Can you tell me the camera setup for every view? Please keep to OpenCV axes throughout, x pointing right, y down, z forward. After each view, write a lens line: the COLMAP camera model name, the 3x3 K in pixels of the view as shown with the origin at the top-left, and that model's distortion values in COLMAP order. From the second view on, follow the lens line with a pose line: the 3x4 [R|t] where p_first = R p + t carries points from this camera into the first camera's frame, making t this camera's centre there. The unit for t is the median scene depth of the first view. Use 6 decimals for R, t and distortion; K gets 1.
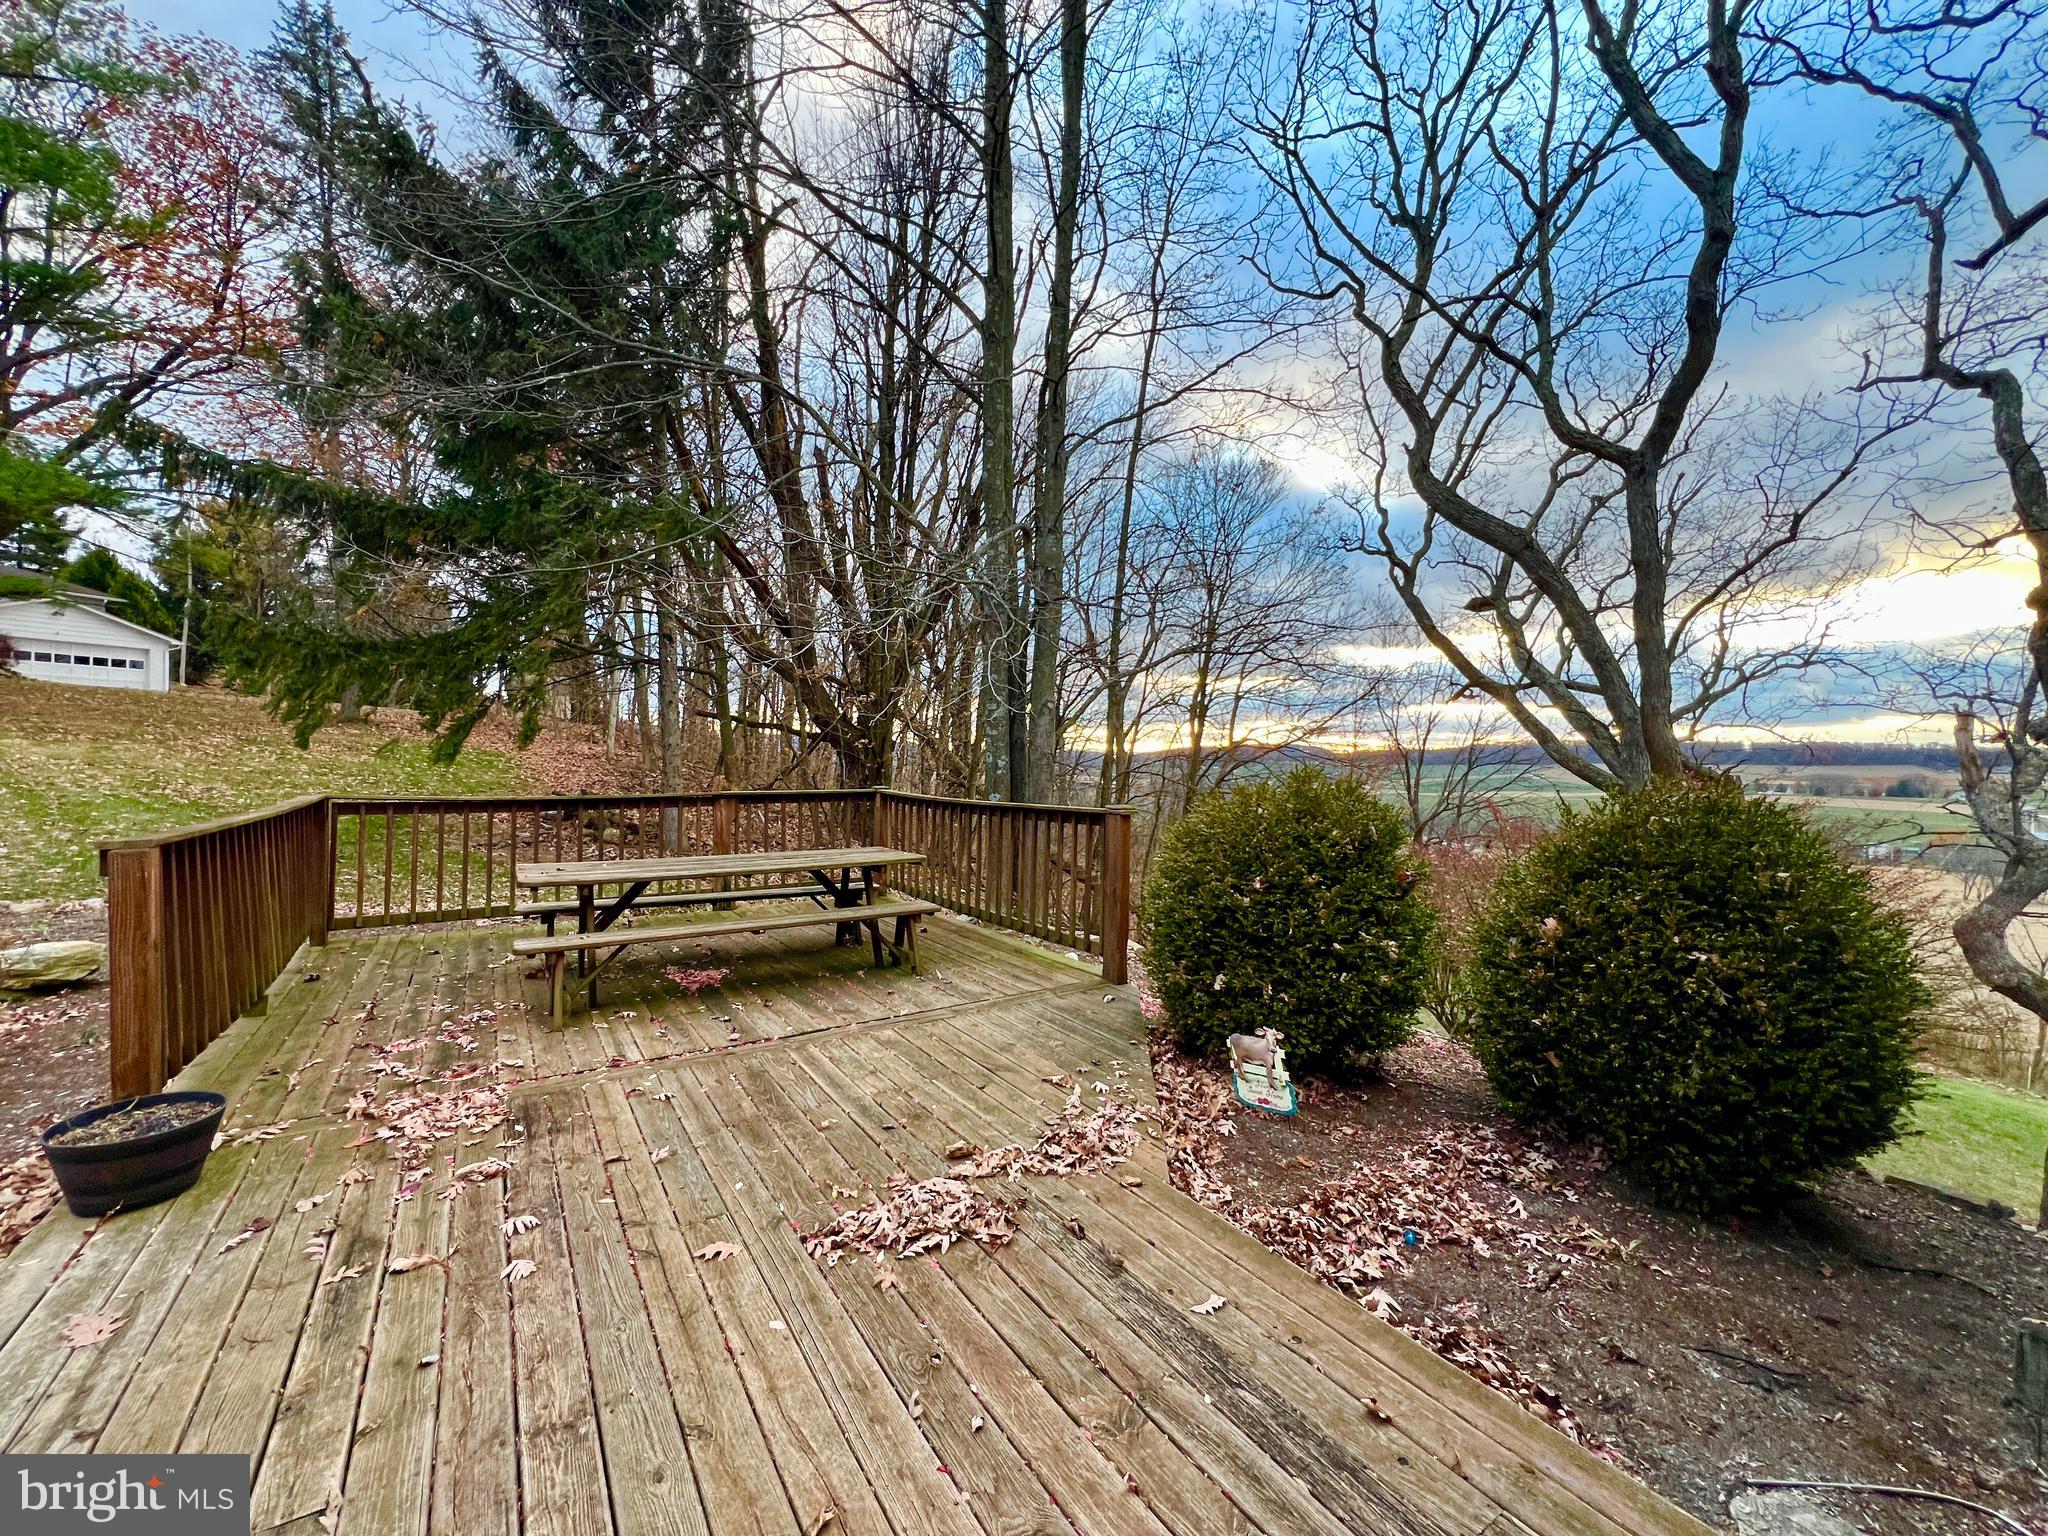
lens RADIAL K [[815.4, 0, 1024.0], [0, 815.4, 768.0], [0, 0, 1]] dist [0.001426, -0.000017]
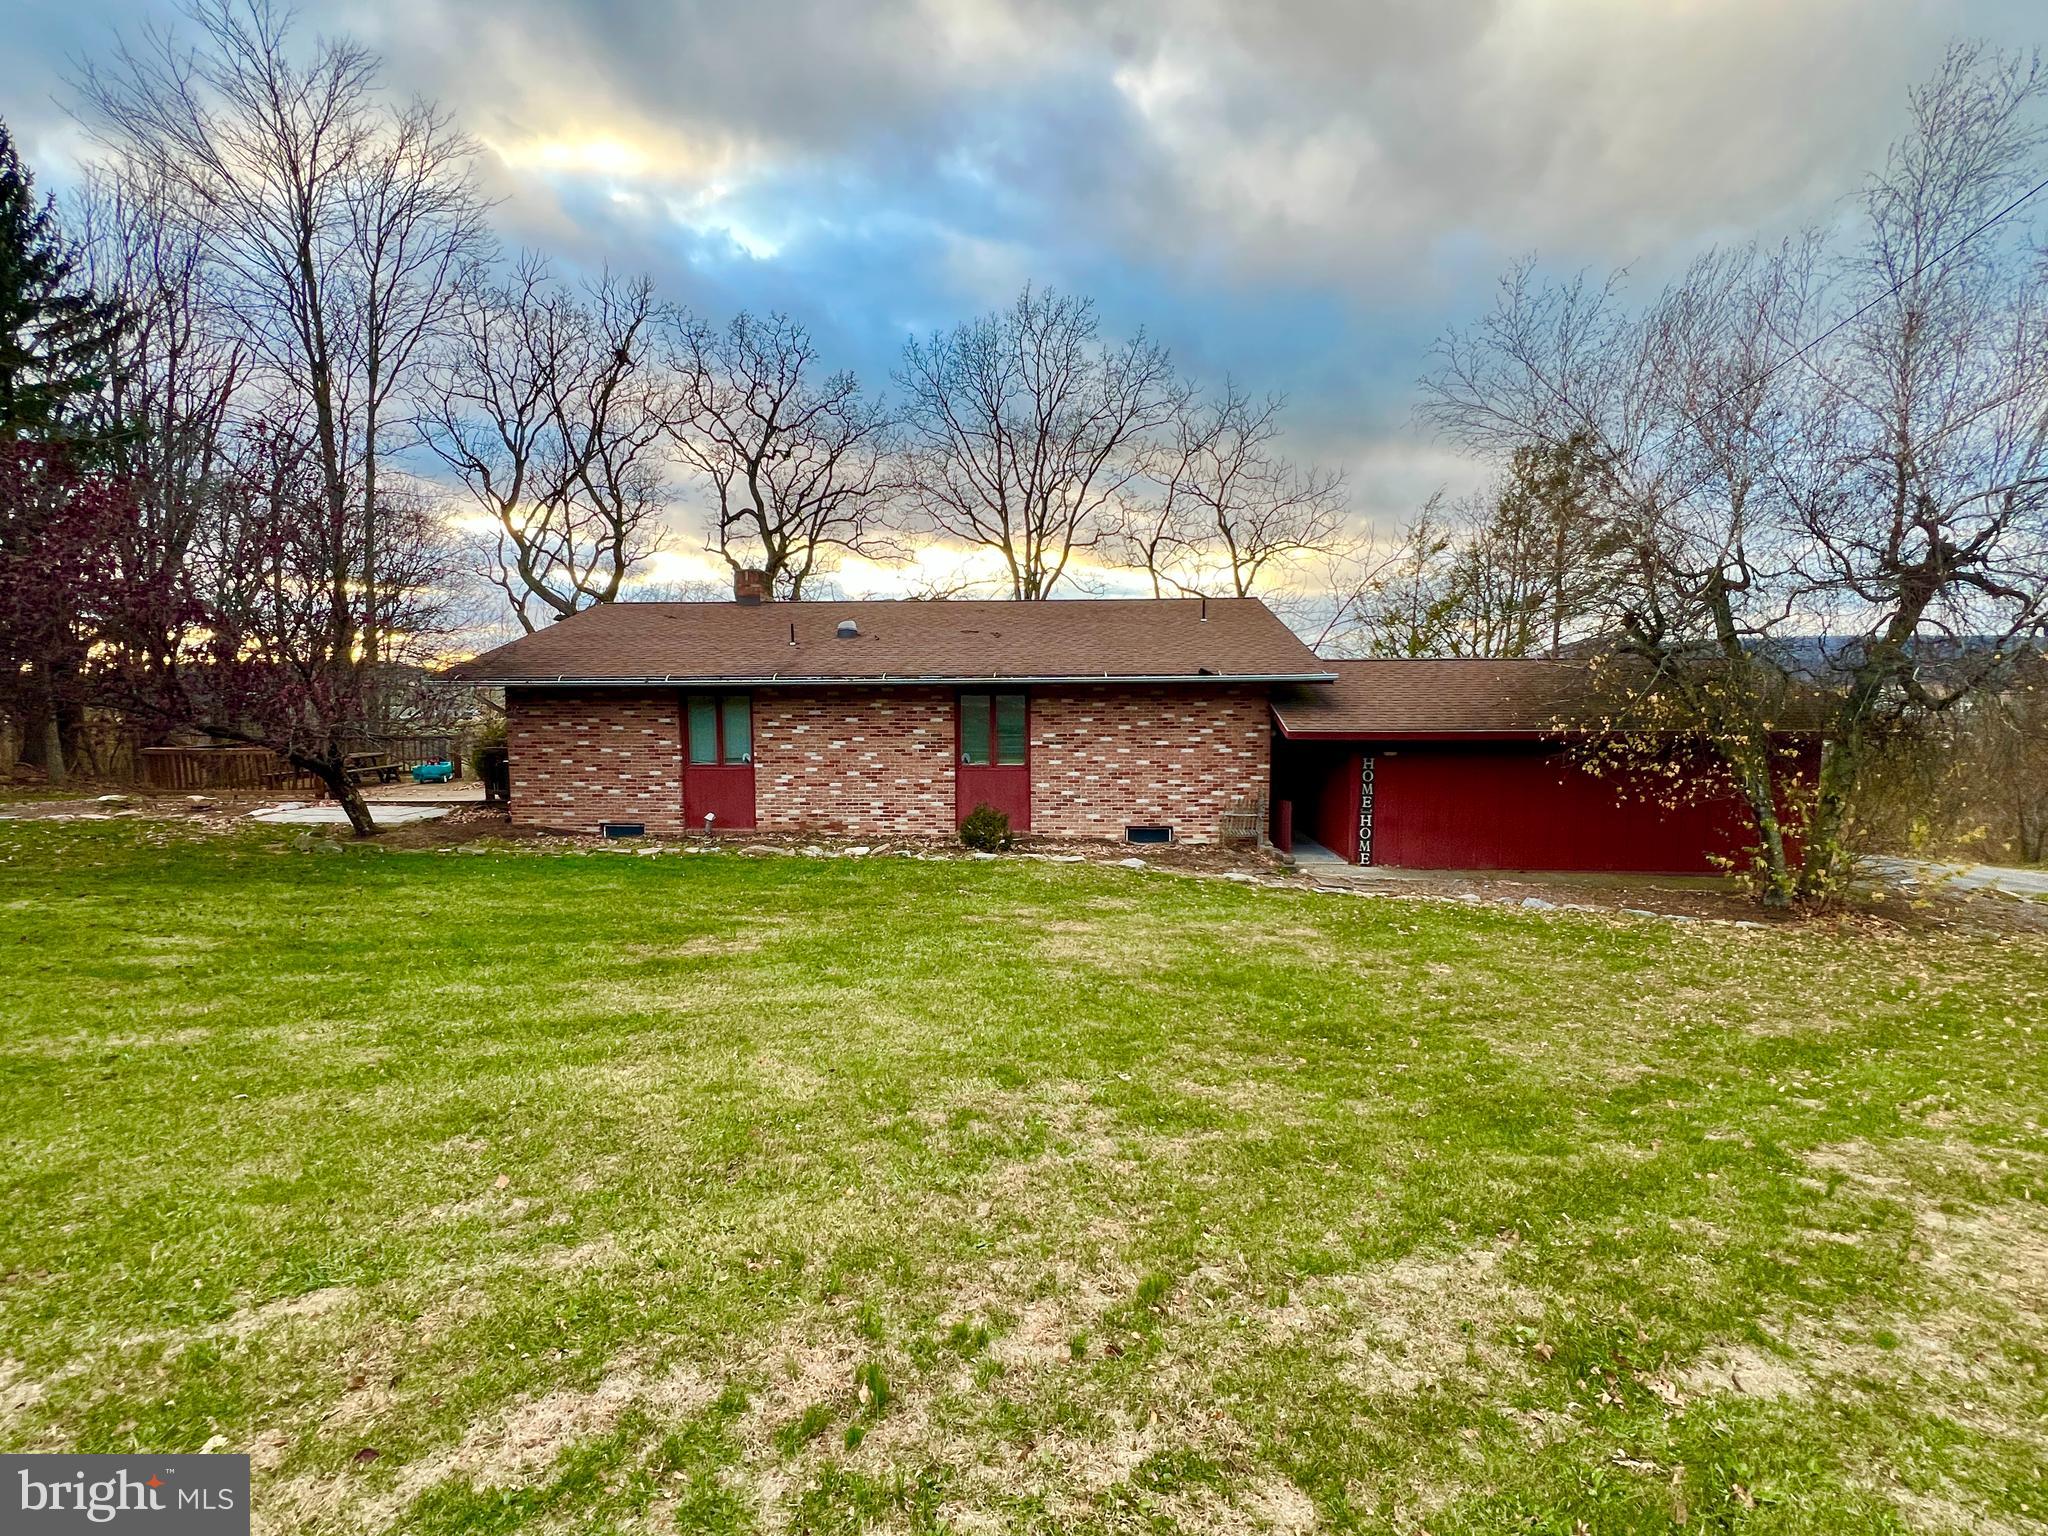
lens RADIAL K [[881.0, 0, 1024.0], [0, 881.0, 768.0], [0, 0, 1]] dist [0.001985, 0.000016]
pose [[0.583445, -0.077257, 0.808470, -0.659192], [0.023574, 0.996657, 0.078227, 0.008429], [-0.811811, -0.026582, 0.583315, -1.429419]]
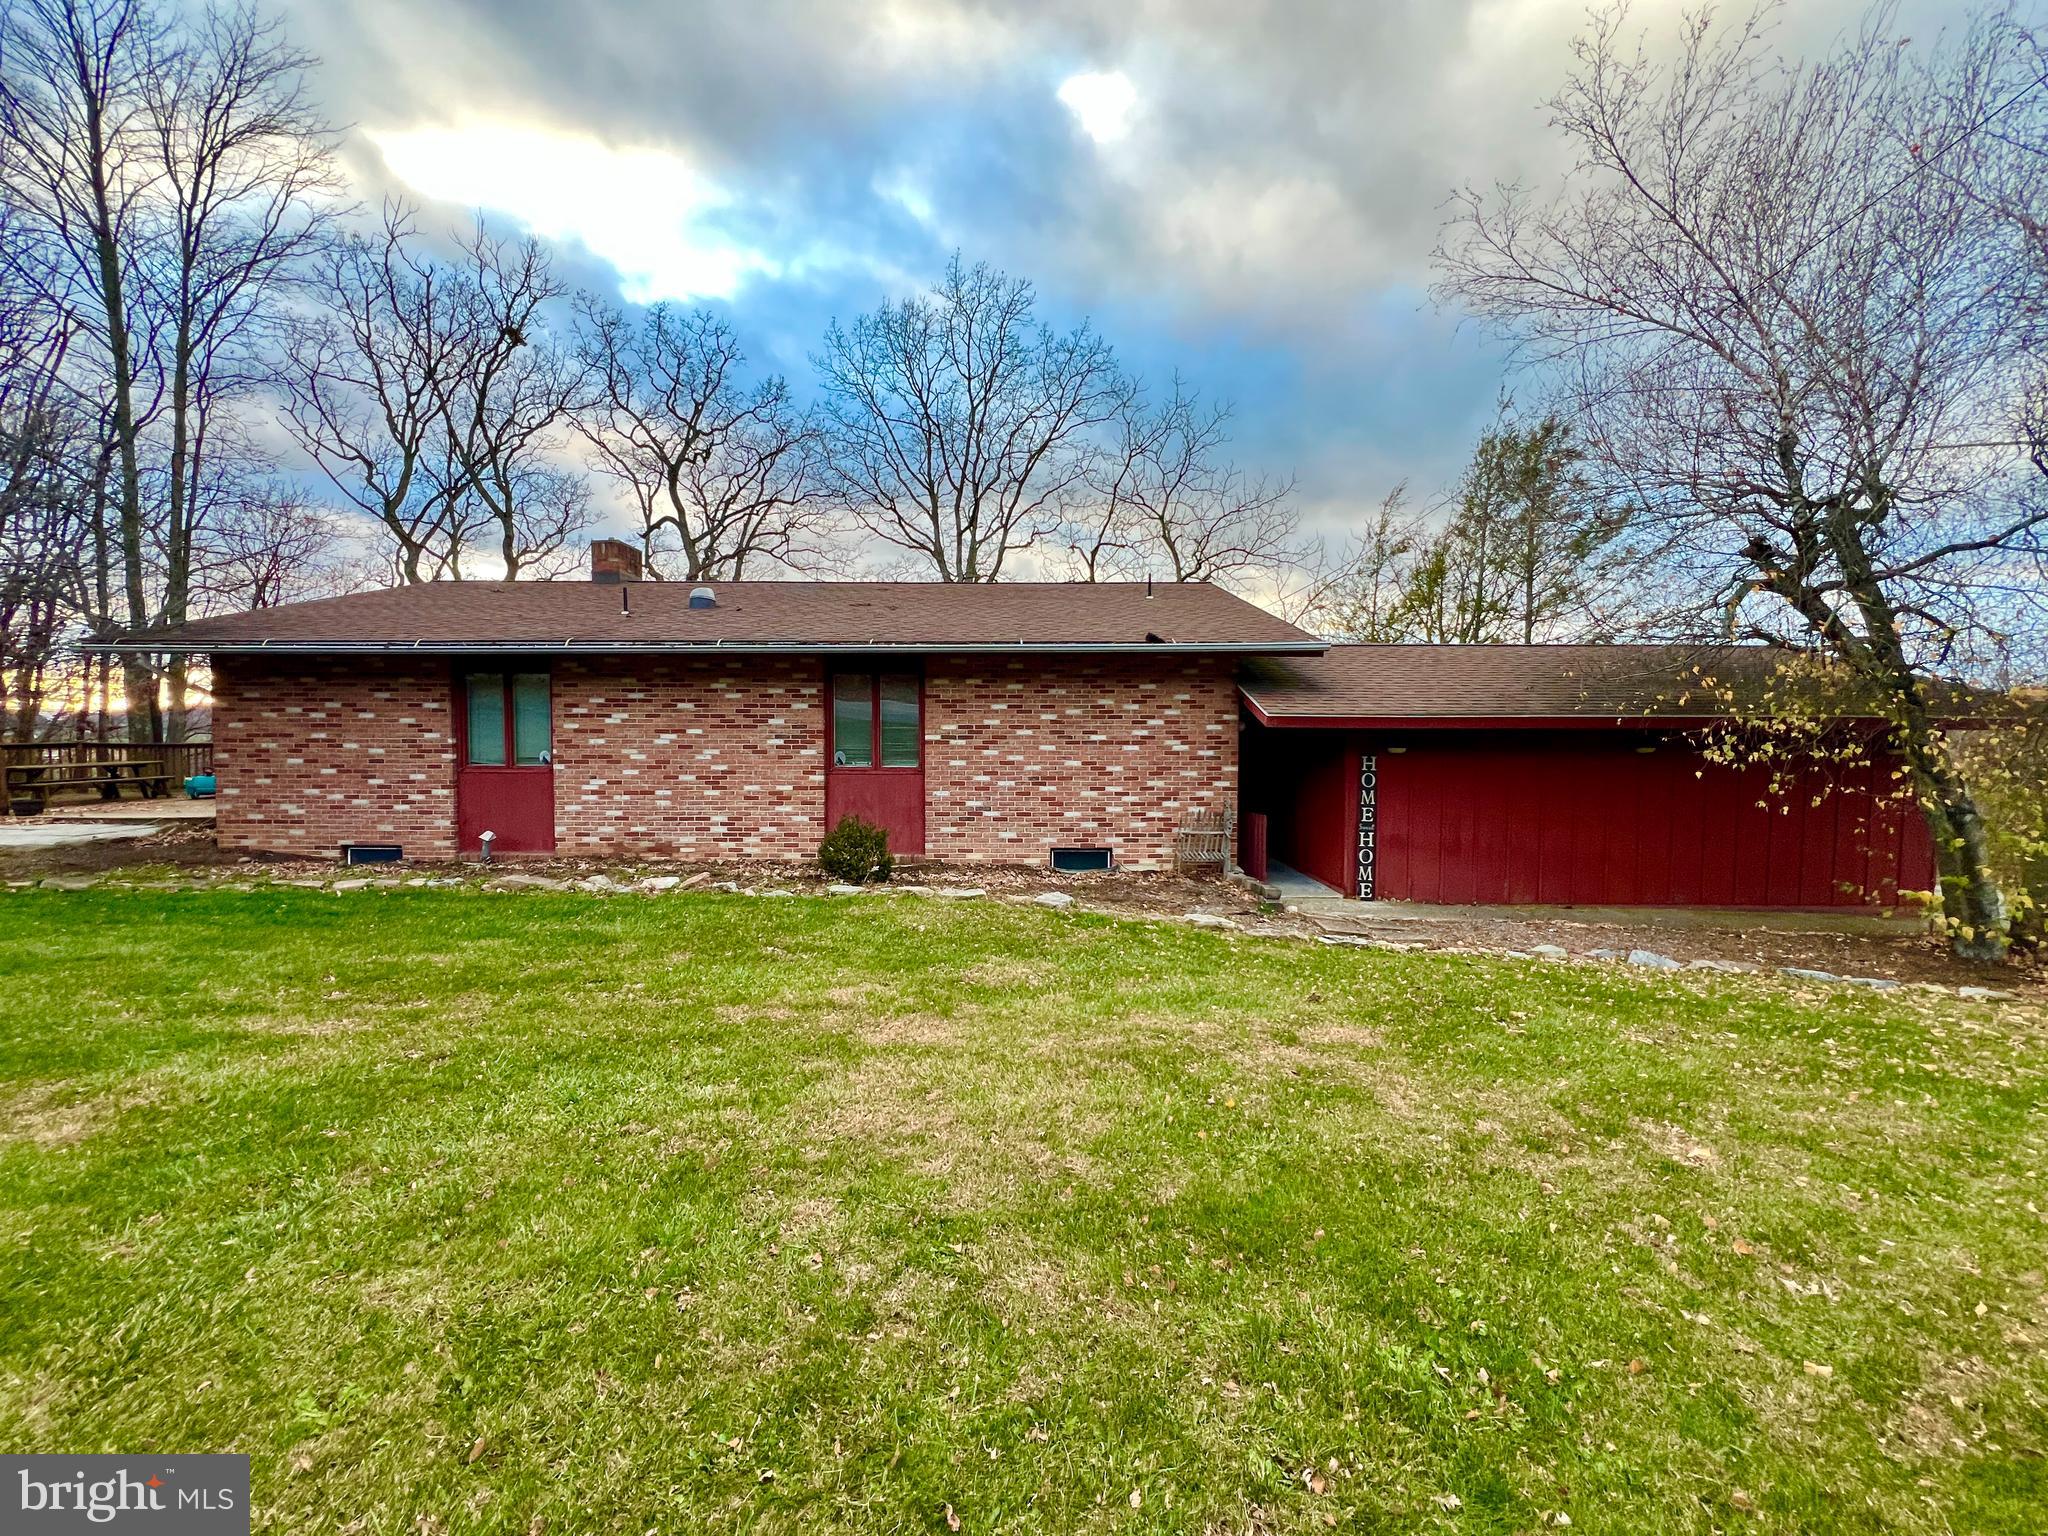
lens RADIAL K [[815.4, 0, 1024.0], [0, 815.4, 768.0], [0, 0, 1]] dist [0.001426, -0.000017]
pose [[0.539214, -0.042373, 0.841102, -0.389922], [0.017259, 0.999080, 0.039268, 0.058158], [-0.841992, -0.006657, 0.539449, -1.301197]]
